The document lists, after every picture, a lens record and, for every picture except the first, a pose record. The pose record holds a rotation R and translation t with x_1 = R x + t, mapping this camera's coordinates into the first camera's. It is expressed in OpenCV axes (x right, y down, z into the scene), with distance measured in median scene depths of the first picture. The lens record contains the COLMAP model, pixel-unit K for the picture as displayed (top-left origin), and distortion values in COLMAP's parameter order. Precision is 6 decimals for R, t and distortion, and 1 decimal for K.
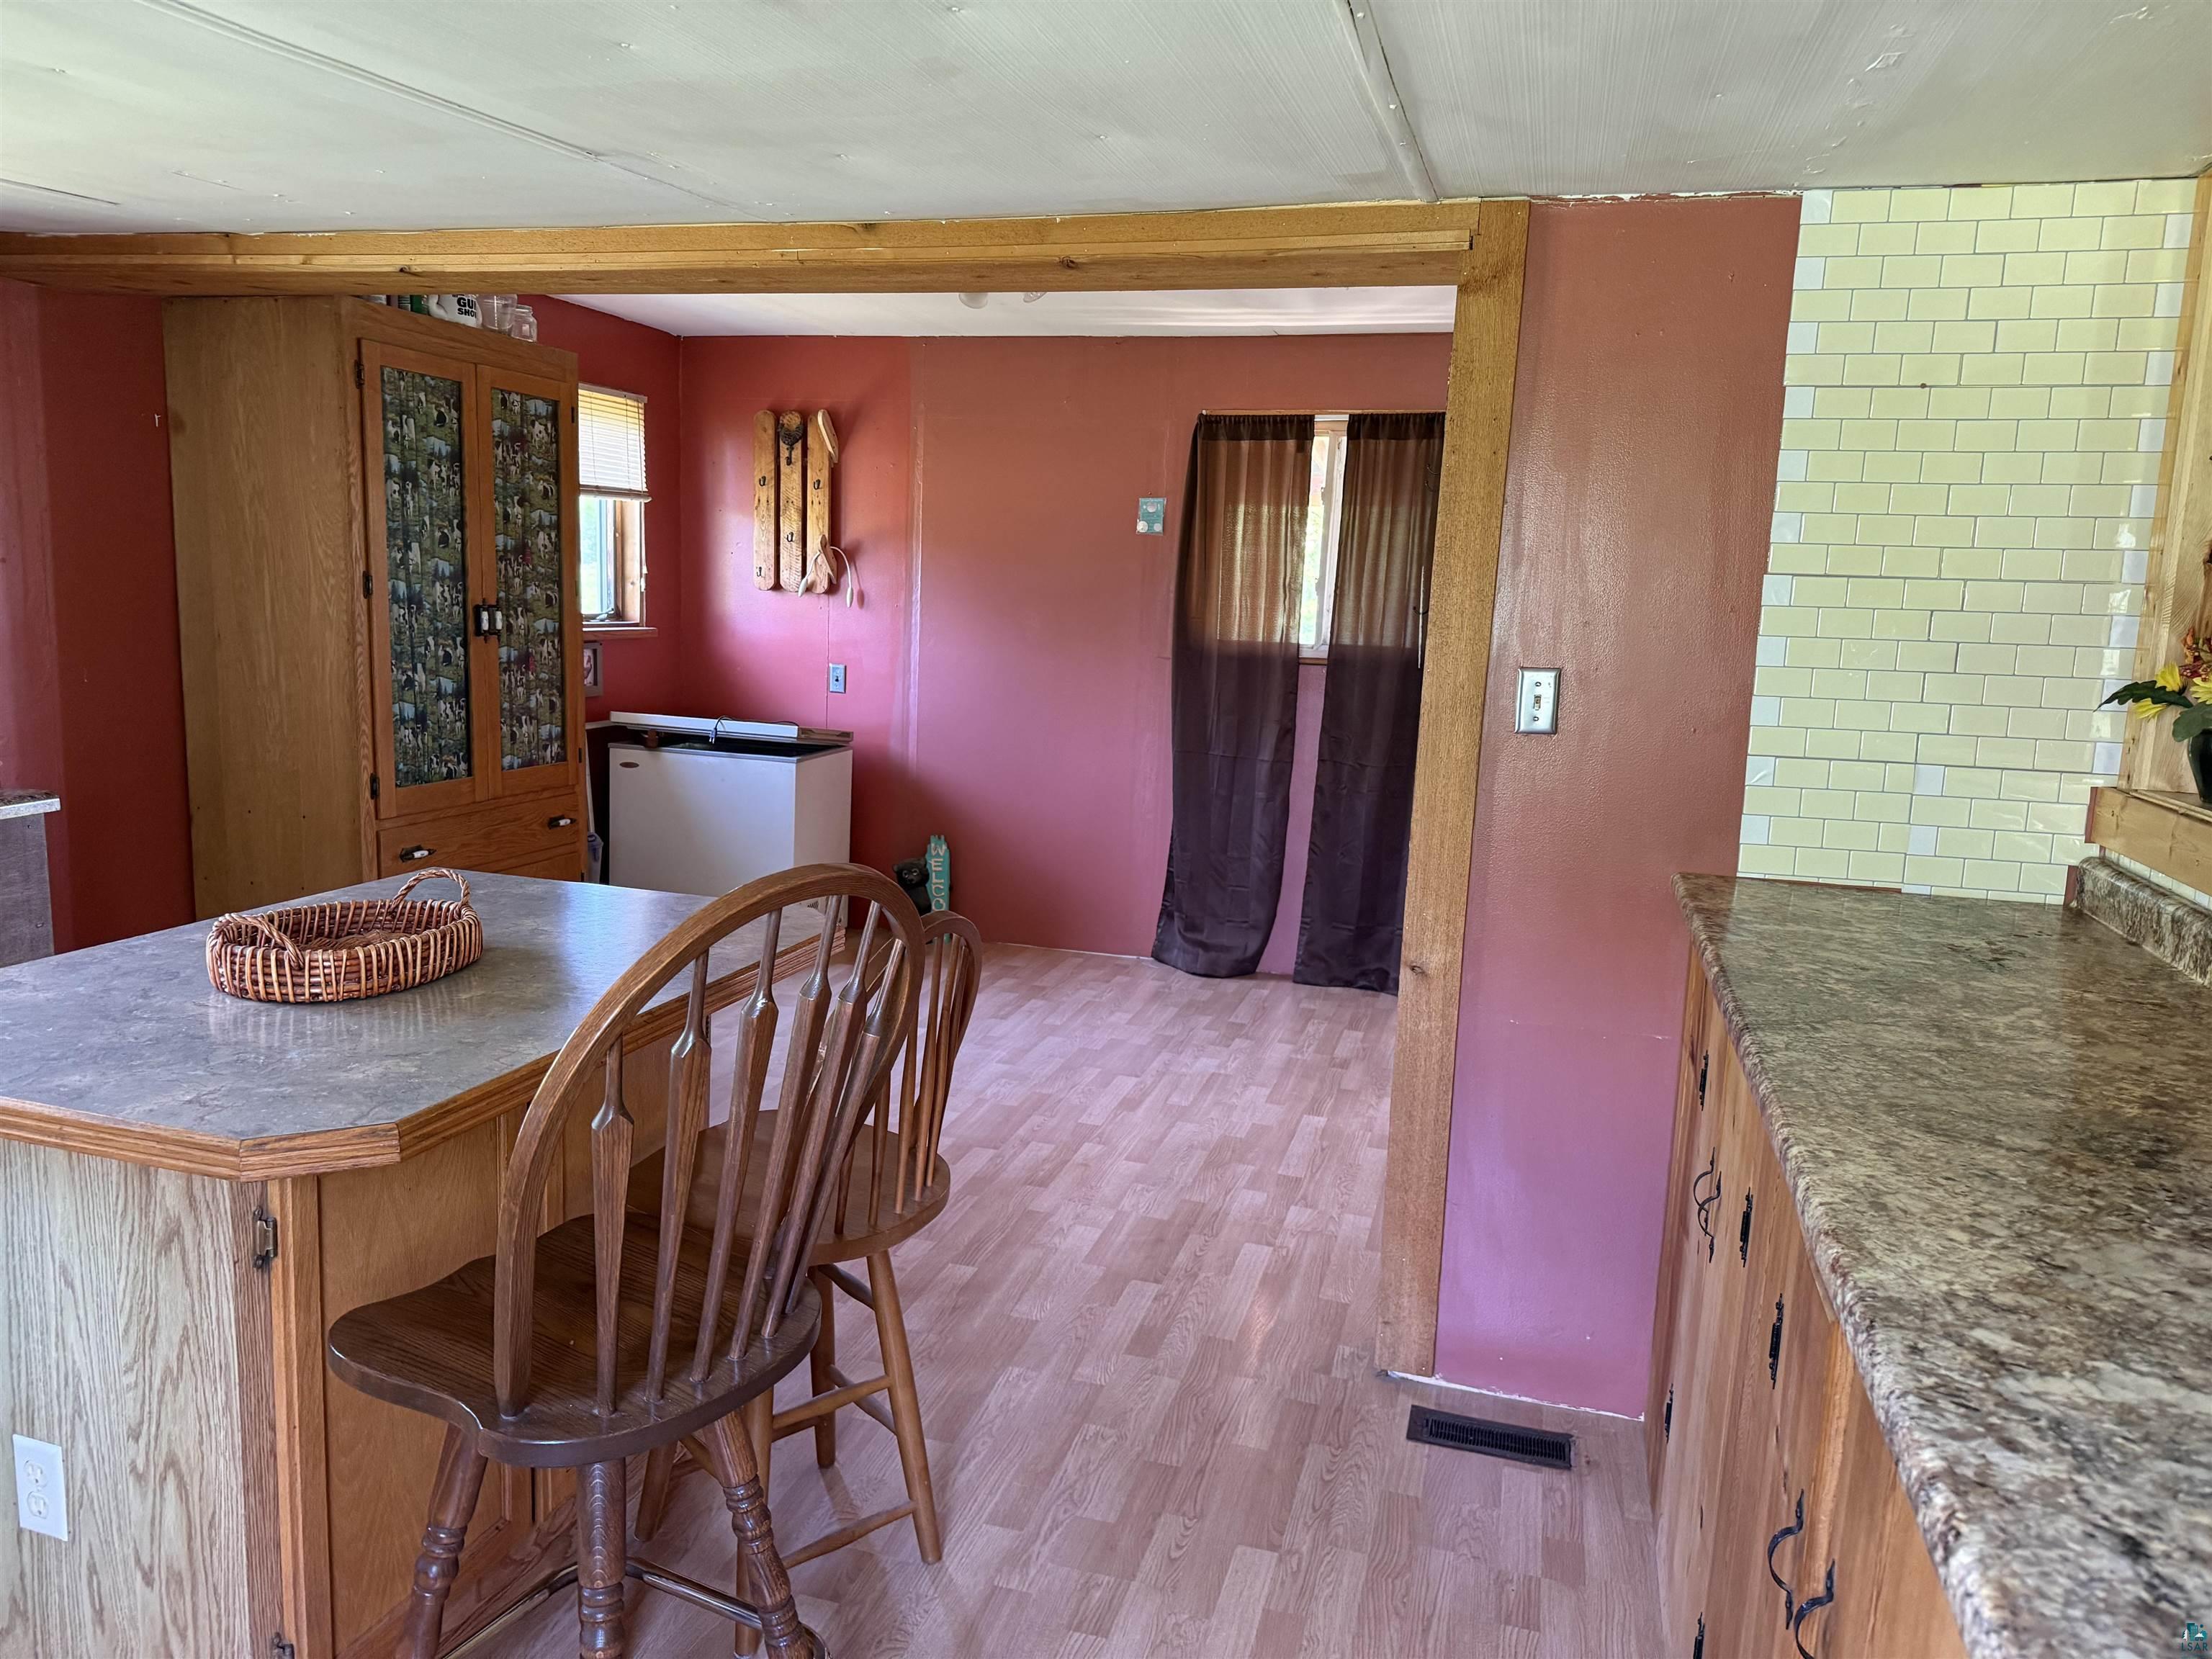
lens RADIAL K [[1539.6, 0, 1106.0], [0, 1539.6, 829.5], [0, 0, 1]] dist [0.004334, 0.001646]
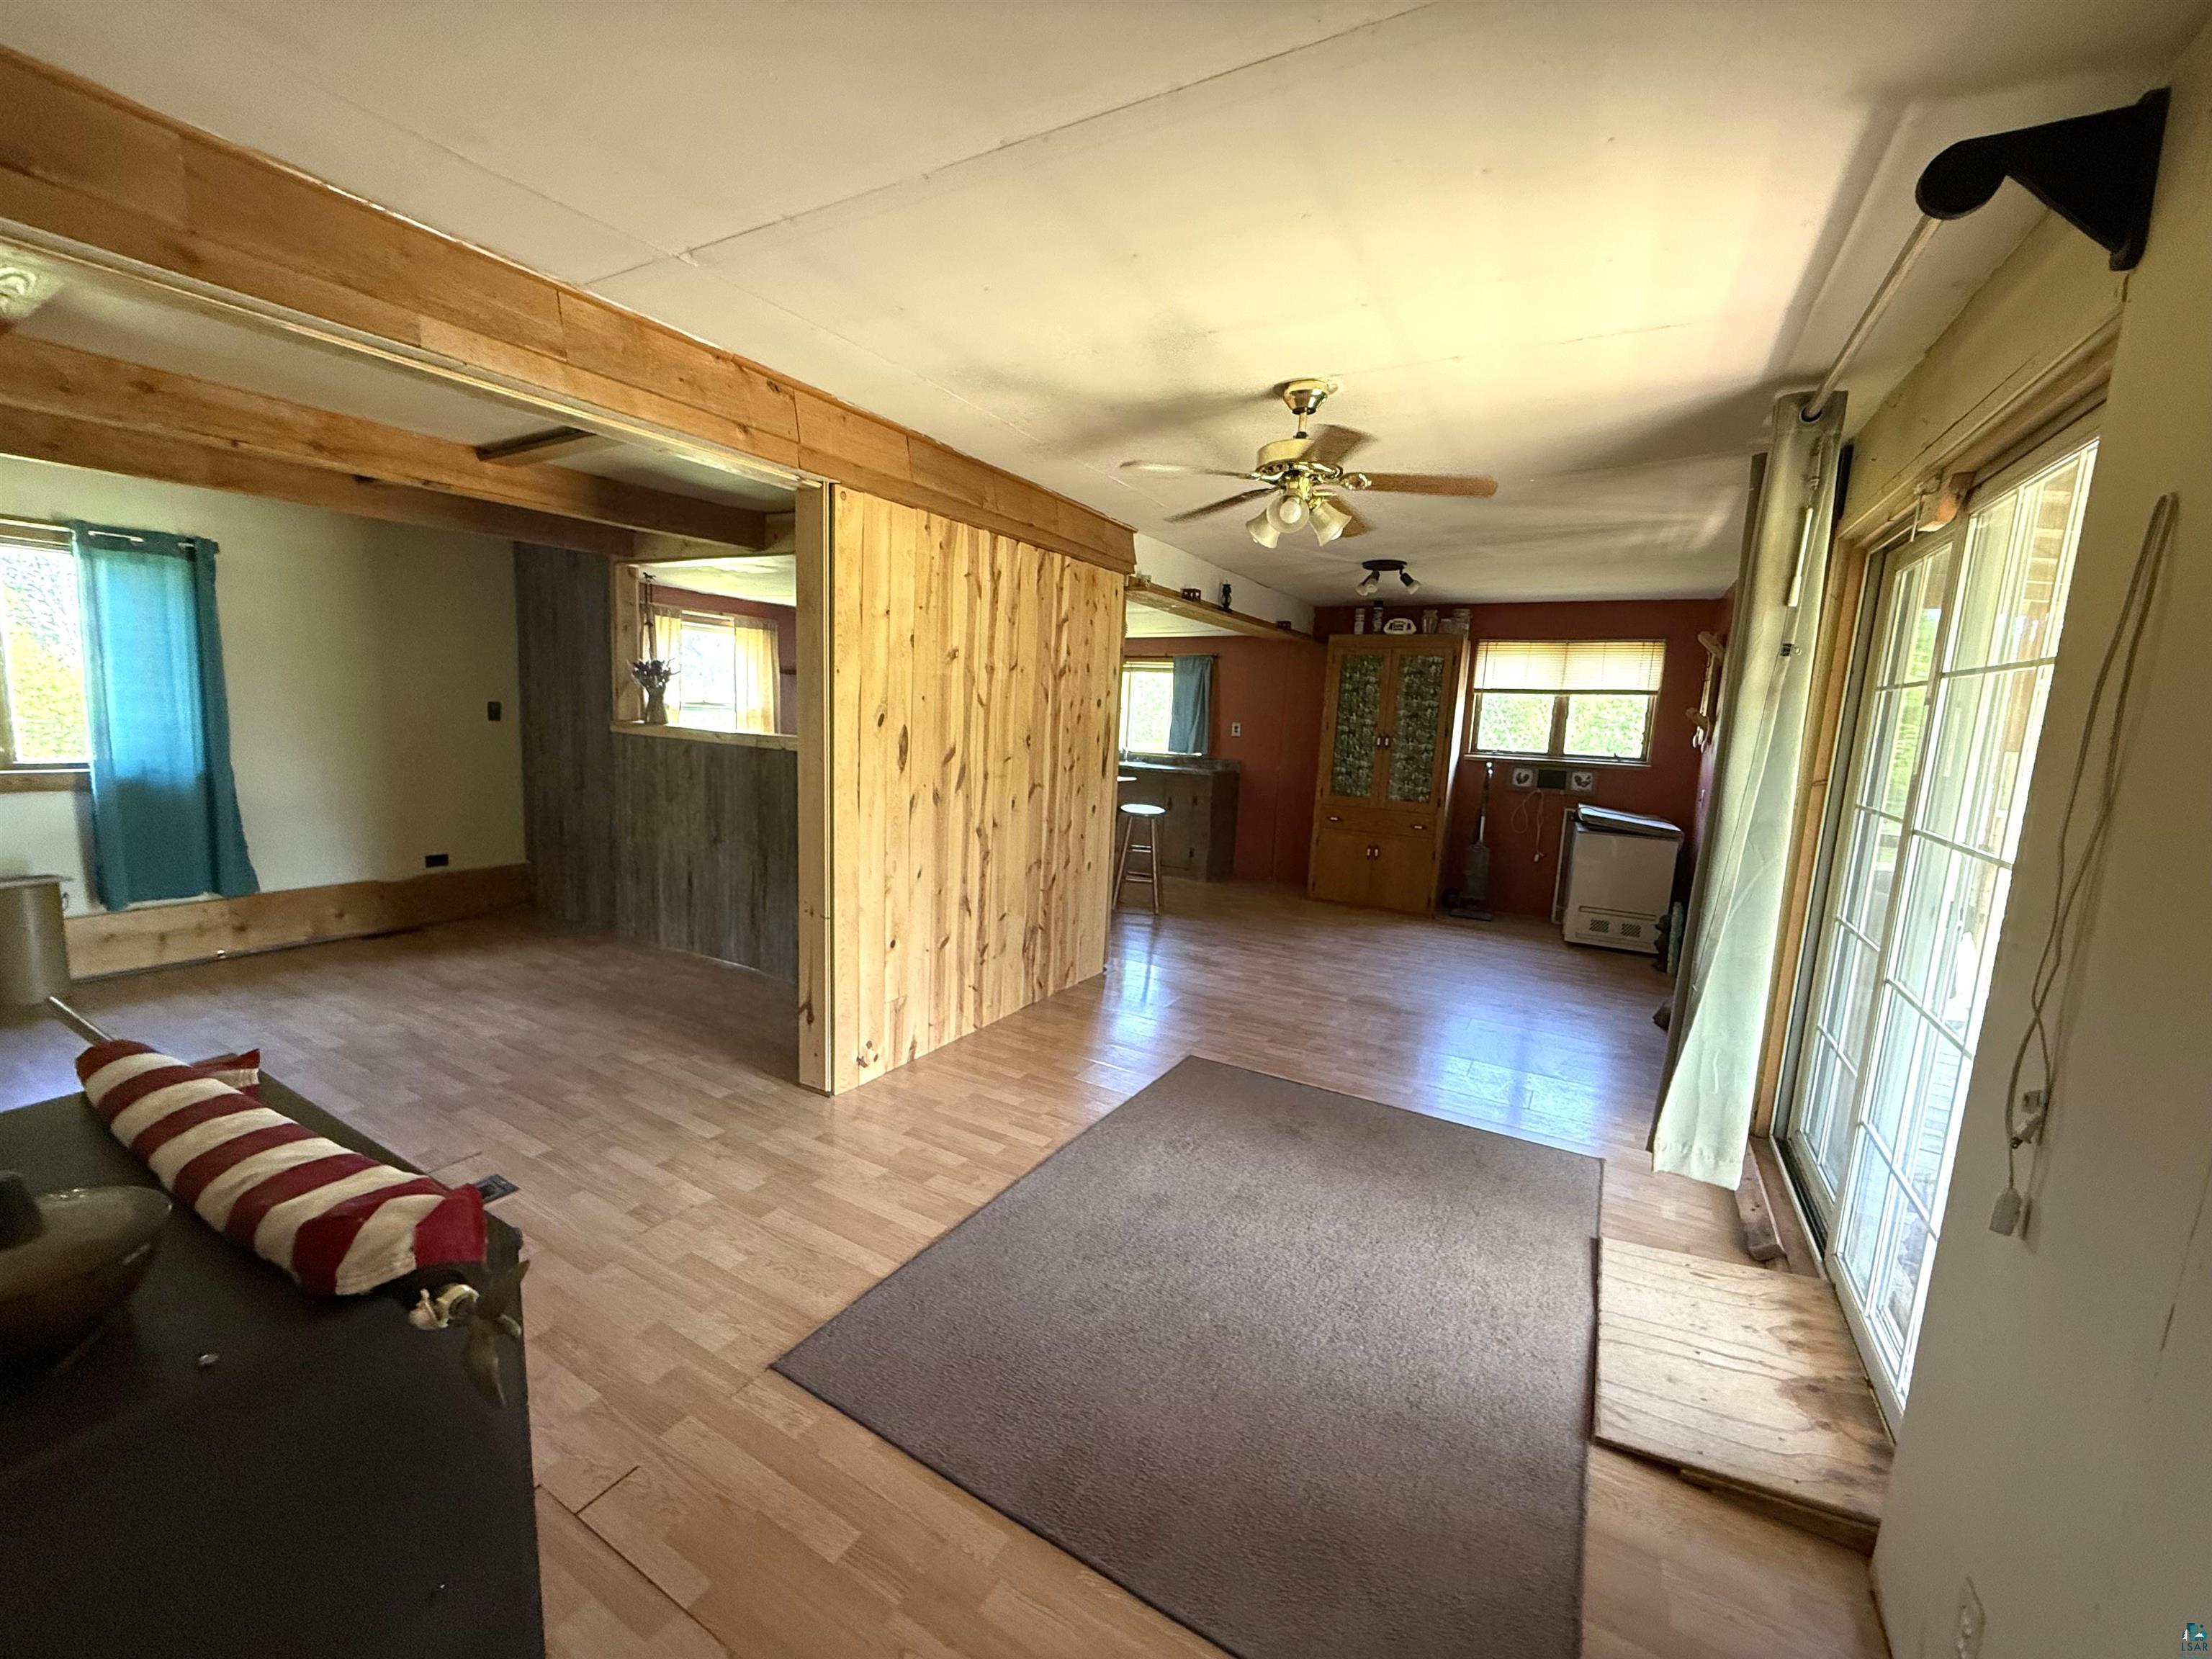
lens RADIAL K [[876.9, 0, 1106.0], [0, 876.9, 829.5], [0, 0, 1]] dist [-0.000101, -0.000010]
pose [[-0.229465, 0.090607, -0.969090, 1.284151], [-0.205753, 0.968641, 0.139284, -0.107478], [0.951321, 0.231354, -0.203627, 0.946186]]
